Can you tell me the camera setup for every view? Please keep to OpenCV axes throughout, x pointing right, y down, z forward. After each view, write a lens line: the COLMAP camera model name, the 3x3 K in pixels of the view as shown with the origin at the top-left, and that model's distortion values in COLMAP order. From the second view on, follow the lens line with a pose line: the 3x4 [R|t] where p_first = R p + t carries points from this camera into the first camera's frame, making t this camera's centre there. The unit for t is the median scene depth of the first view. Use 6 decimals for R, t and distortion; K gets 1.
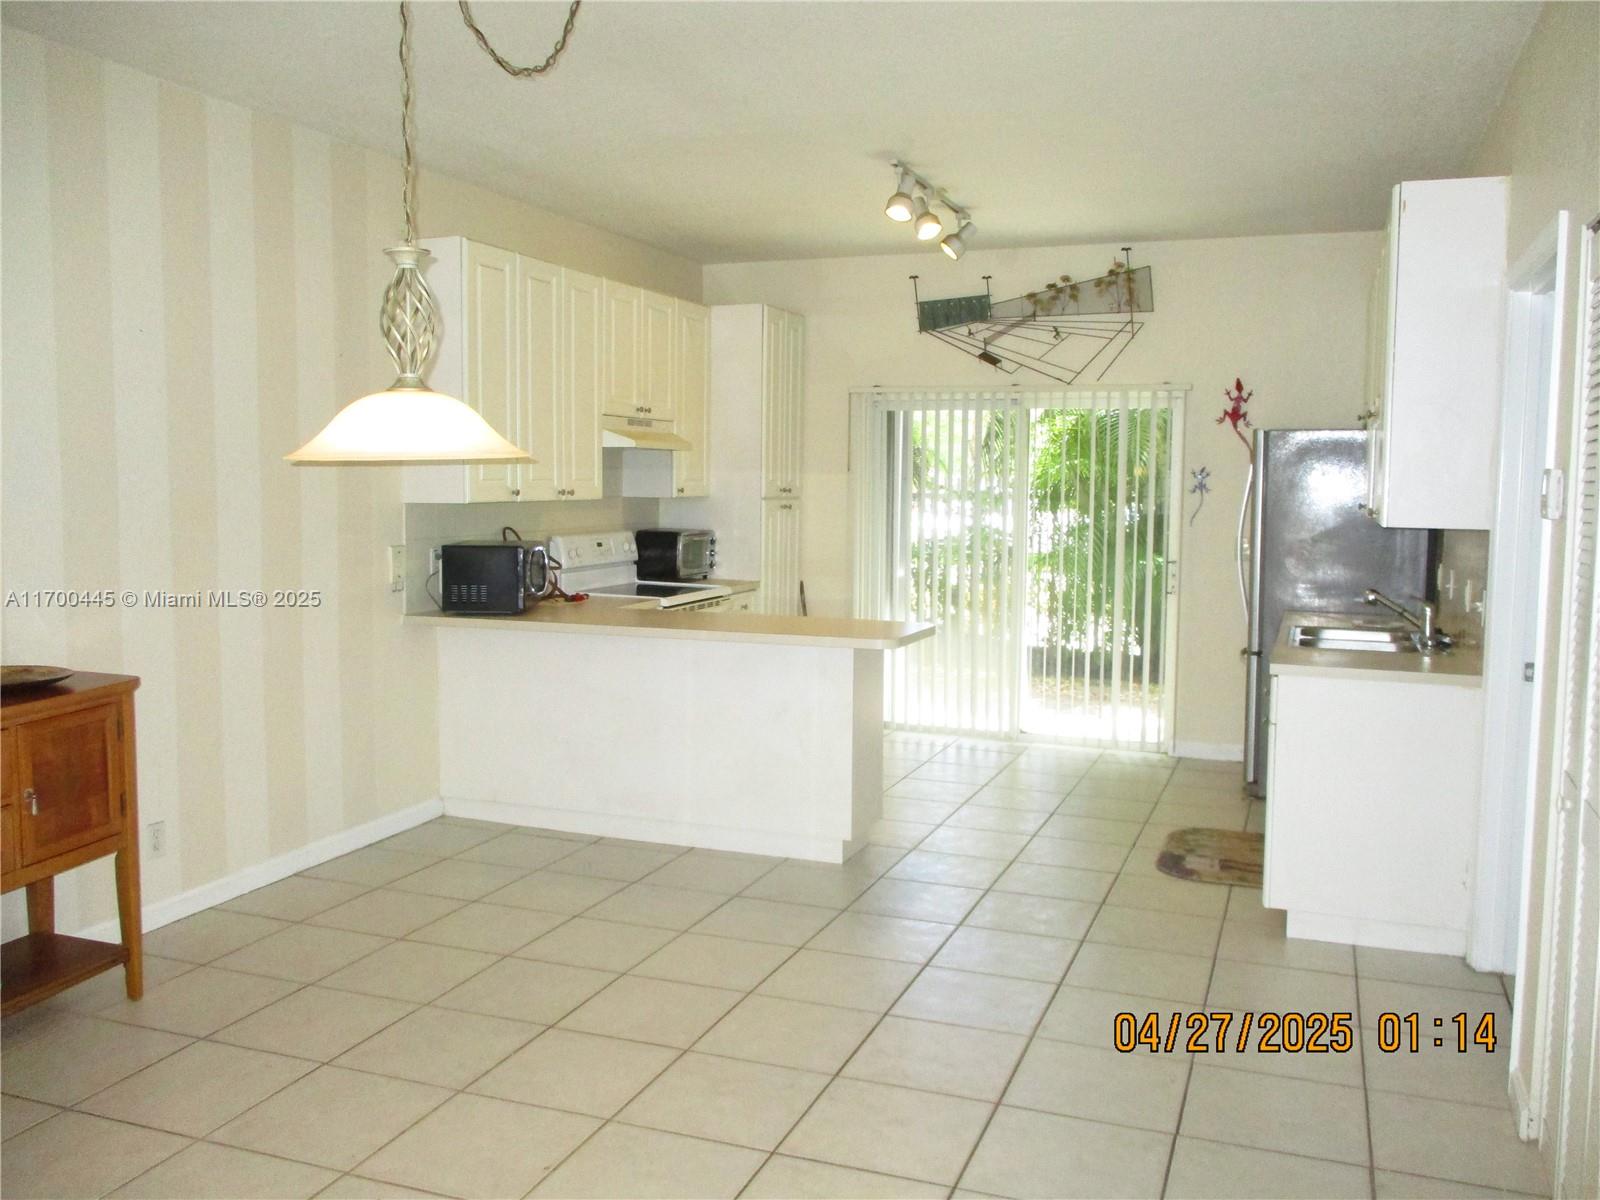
lens RADIAL K [[1361.4, 0, 800.0], [0, 1361.4, 600.0], [0, 0, 1]] dist [-0.004114, -0.001929]
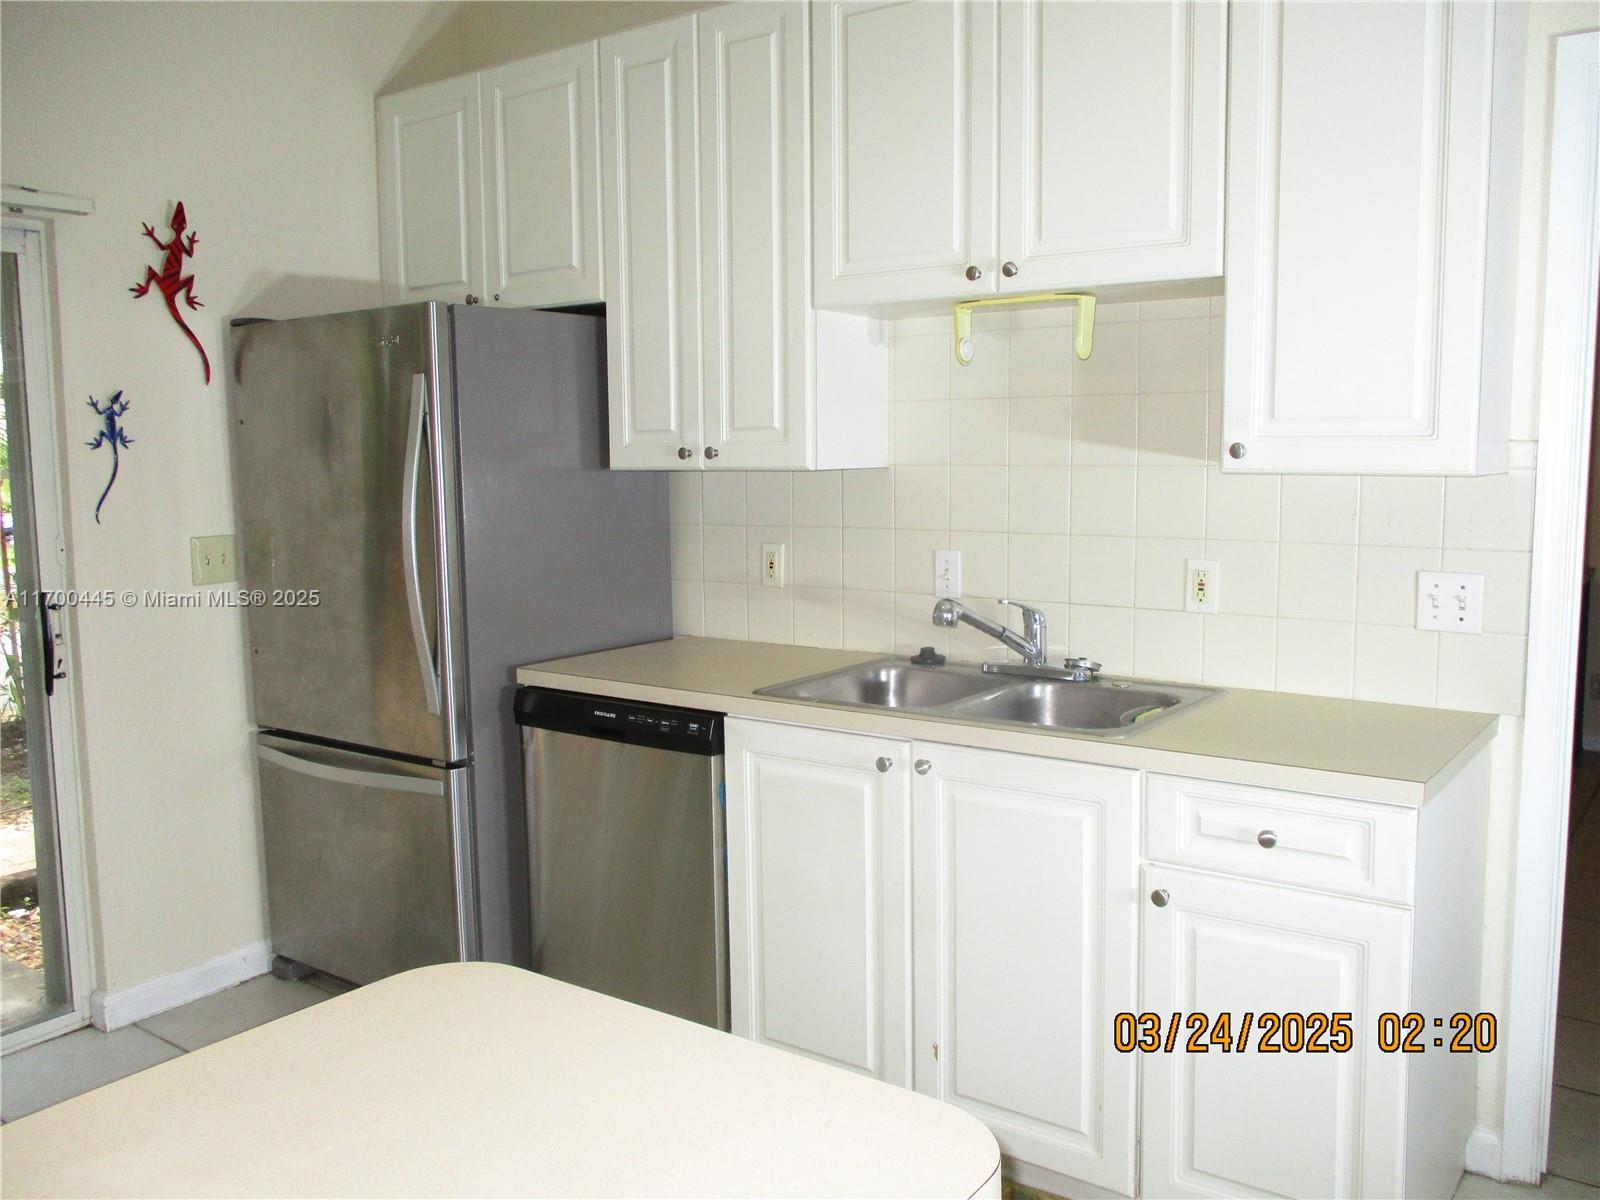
lens RADIAL K [[1361.4, 0, 800.0], [0, 1361.4, 600.0], [0, 0, 1]] dist [-0.004114, -0.001929]
pose [[0.274619, -0.120048, 0.954030, -0.082302], [0.105756, 0.989927, 0.094123, -0.046577], [-0.955720, 0.075047, 0.284549, 0.652120]]
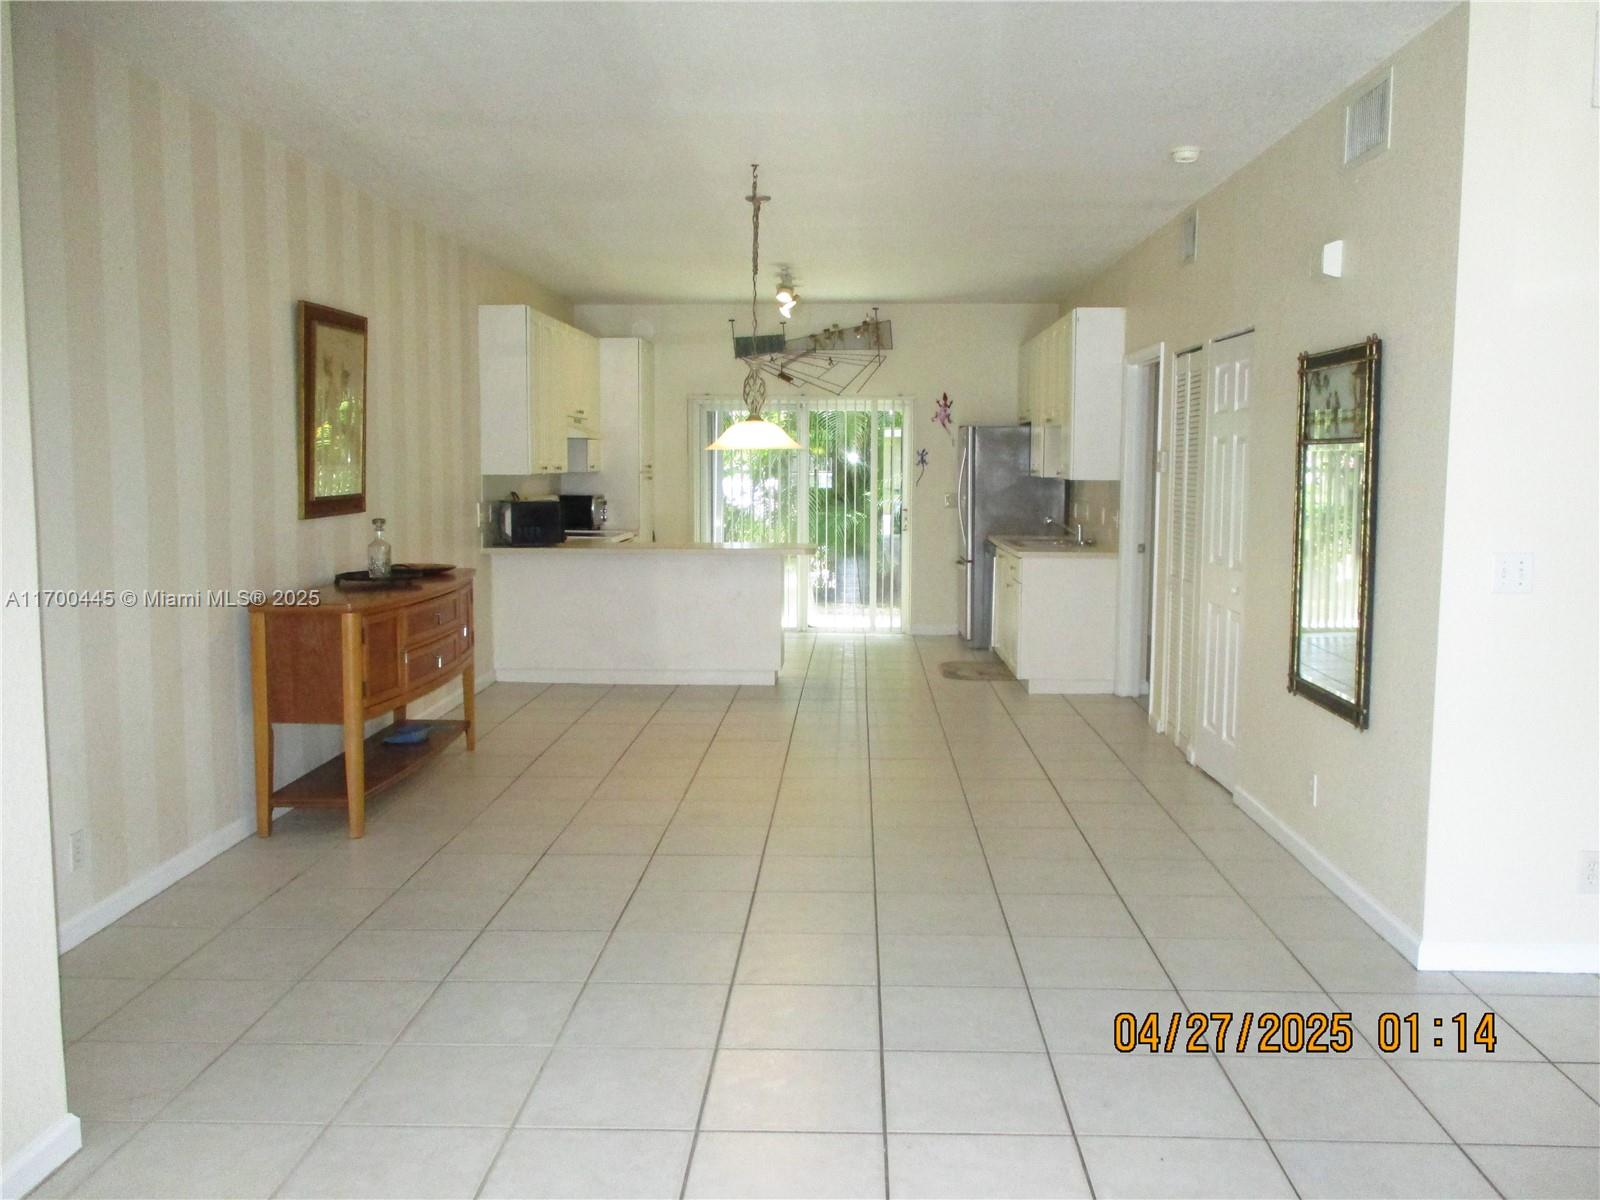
lens RADIAL K [[1361.4, 0, 800.0], [0, 1361.4, 600.0], [0, 0, 1]] dist [-0.004114, -0.001929]
pose [[0.948983, -0.040561, 0.312706, -0.336100], [0.036231, 0.999150, 0.019649, 0.040629], [-0.313237, -0.007317, 0.949647, -0.446699]]
